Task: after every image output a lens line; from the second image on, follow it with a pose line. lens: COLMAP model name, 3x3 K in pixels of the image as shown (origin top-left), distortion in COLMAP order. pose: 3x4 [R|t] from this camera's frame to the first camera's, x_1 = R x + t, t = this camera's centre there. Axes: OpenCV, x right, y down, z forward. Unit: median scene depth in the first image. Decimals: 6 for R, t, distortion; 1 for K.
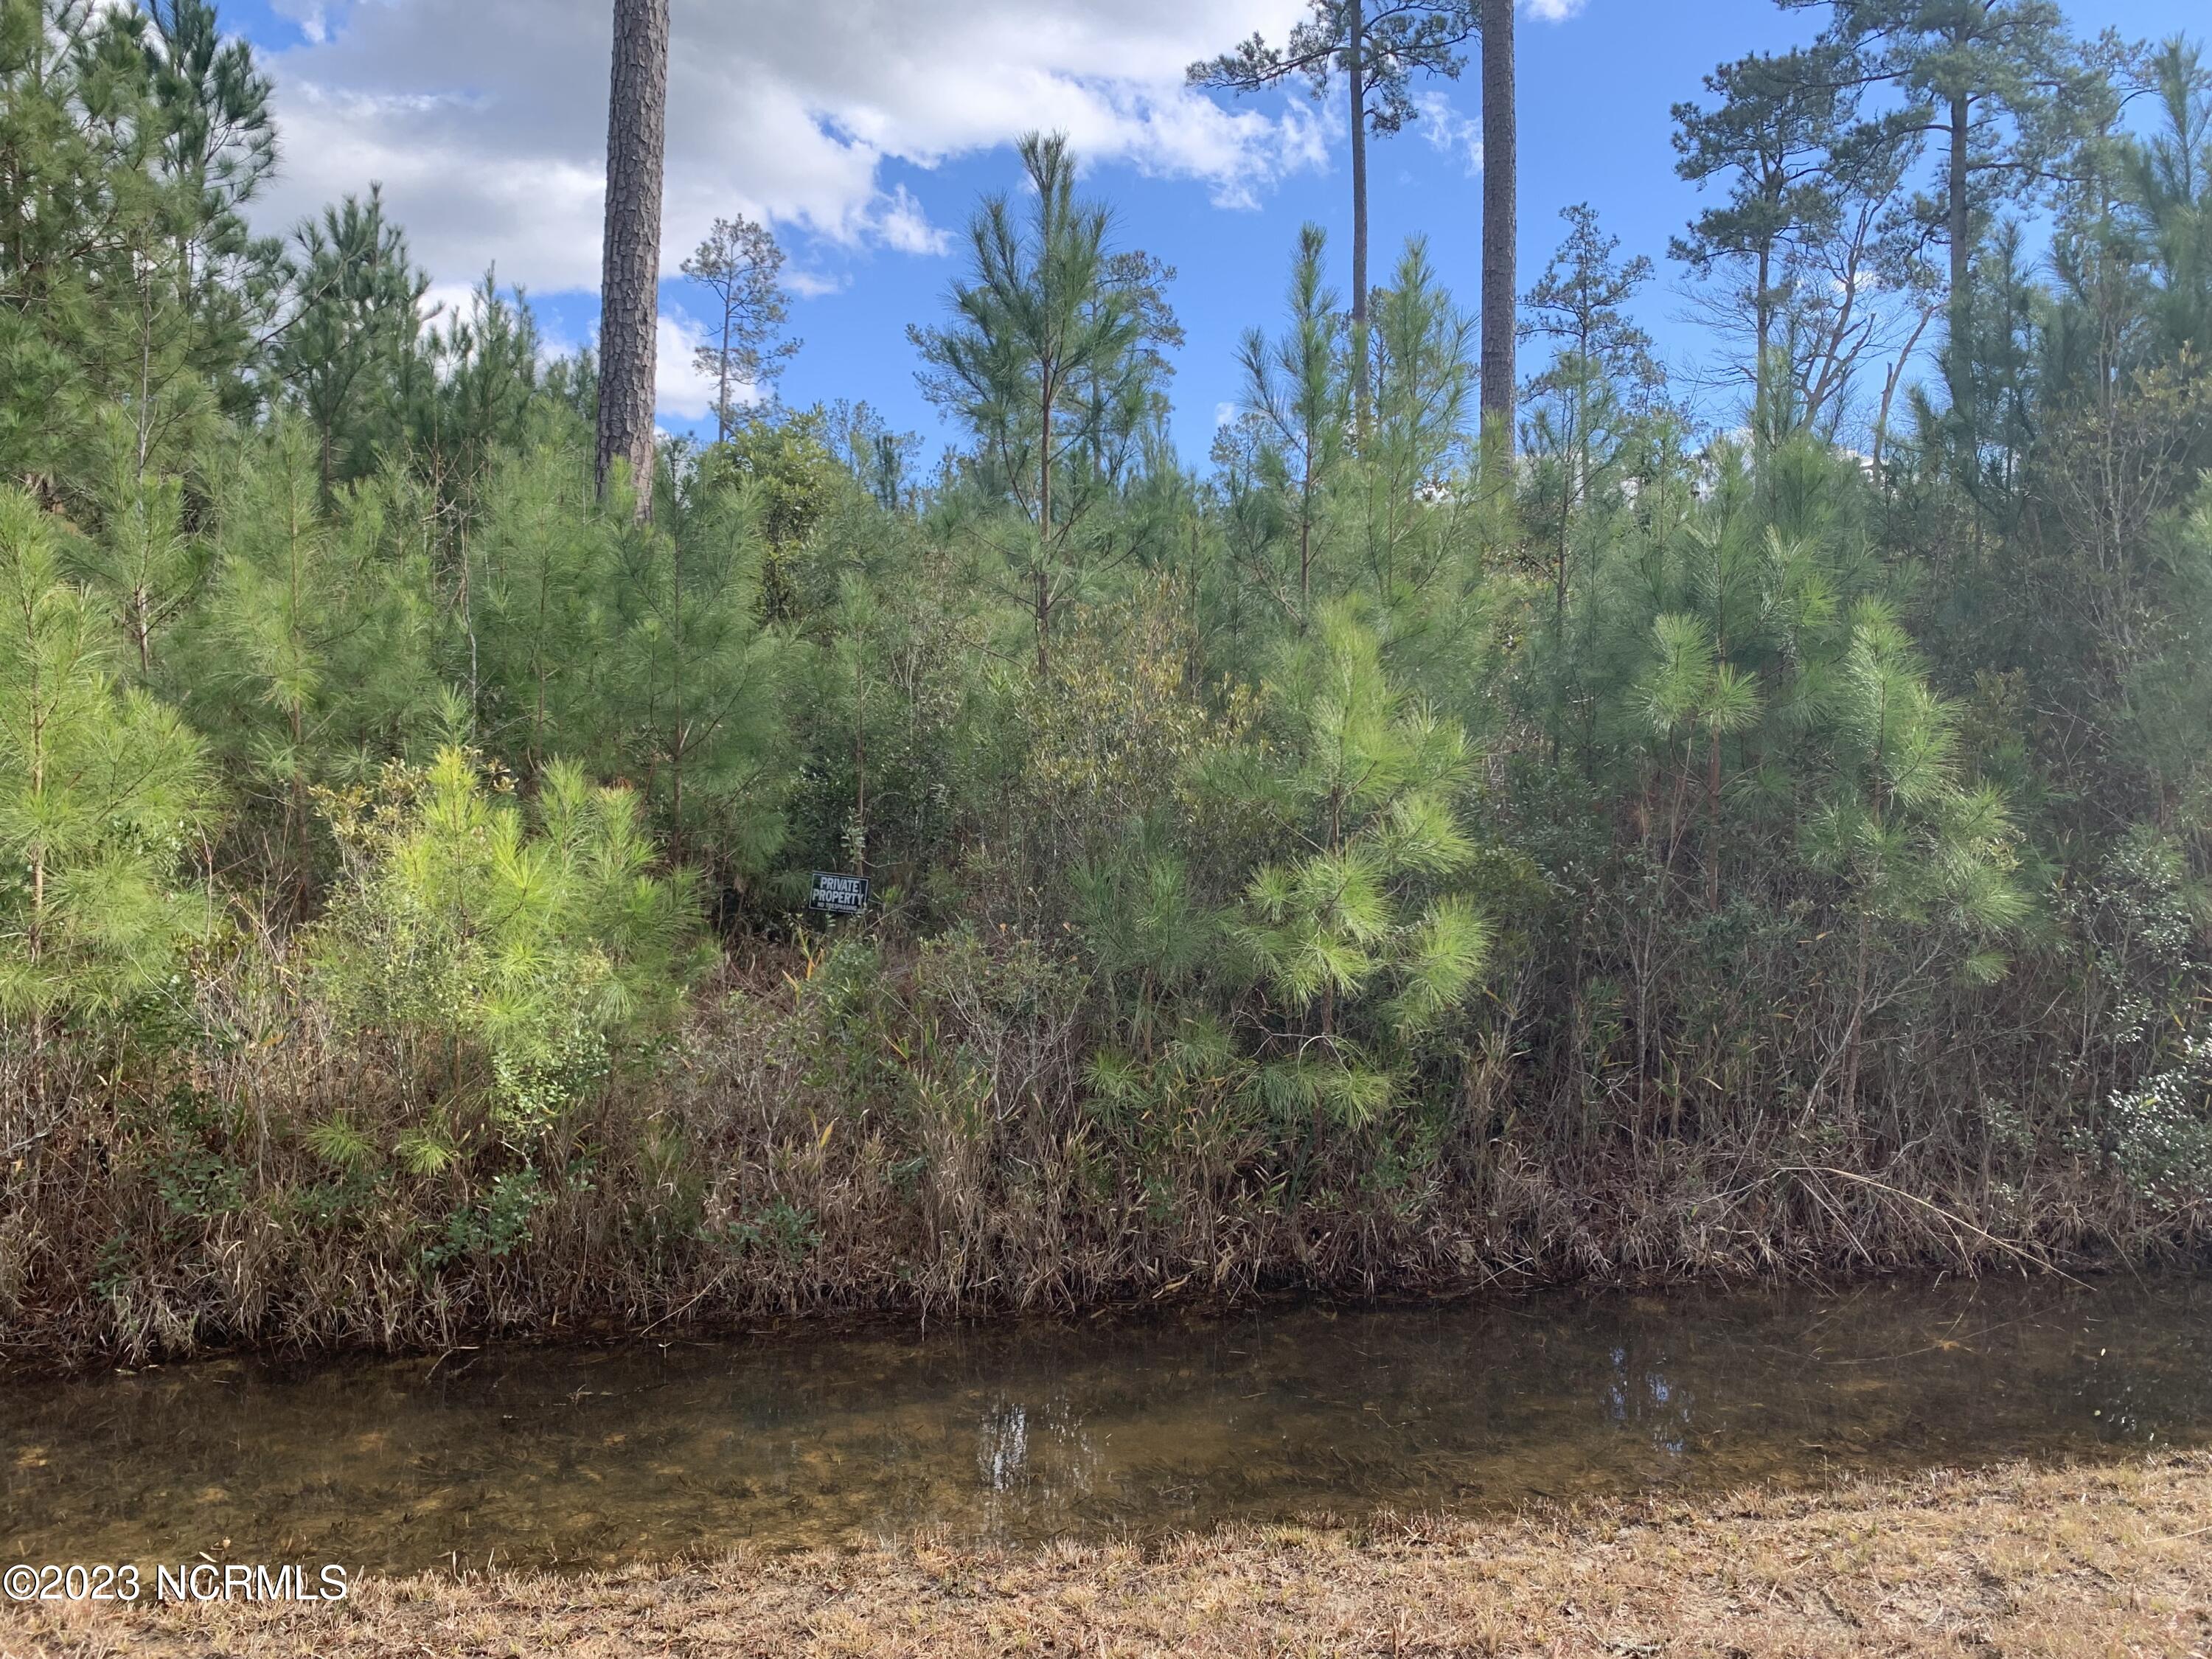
lens RADIAL K [[1680.9, 0, 1067.9], [0, 1680.9, 772.4], [0, 0, 1]] dist [0.007907, -0.021261]
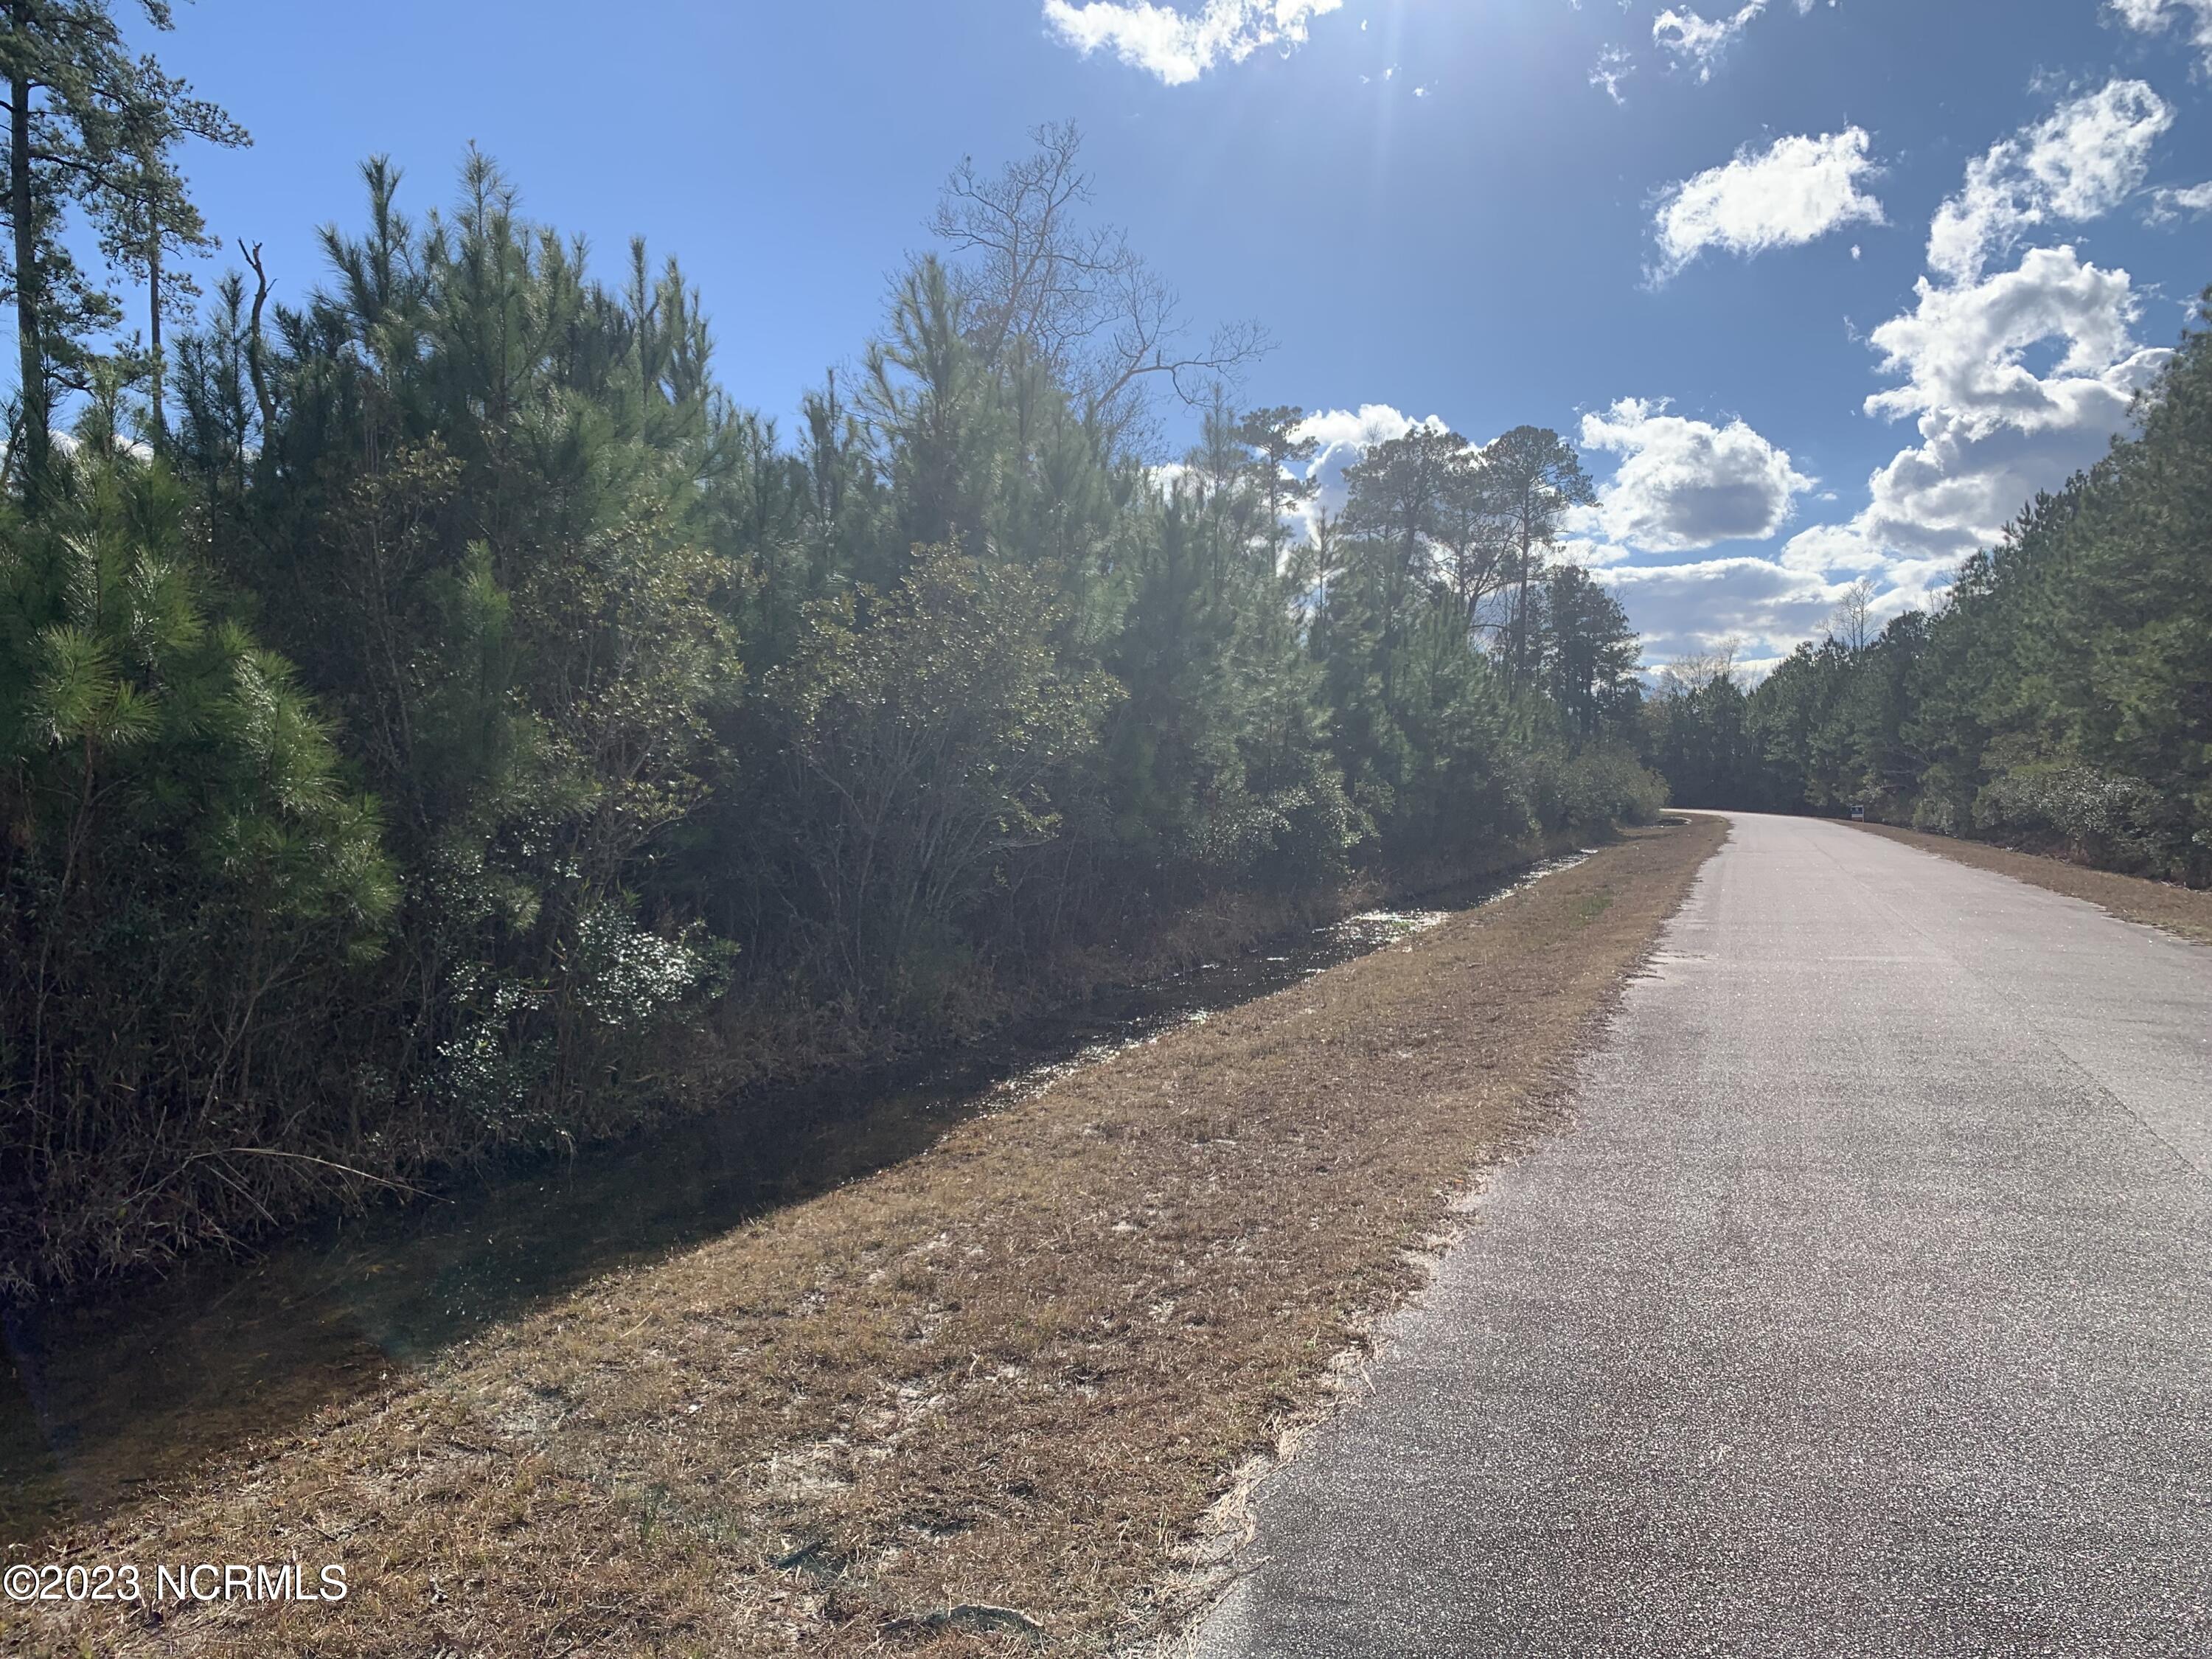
lens RADIAL K [[1680.9, 0, 1067.9], [0, 1680.9, 772.4], [0, 0, 1]] dist [0.007907, -0.021261]
pose [[0.504461, -0.003646, 0.863427, -0.212626], [0.008338, 0.999965, -0.000649, -0.002870], [-0.863394, 0.007527, 0.504474, -0.016045]]
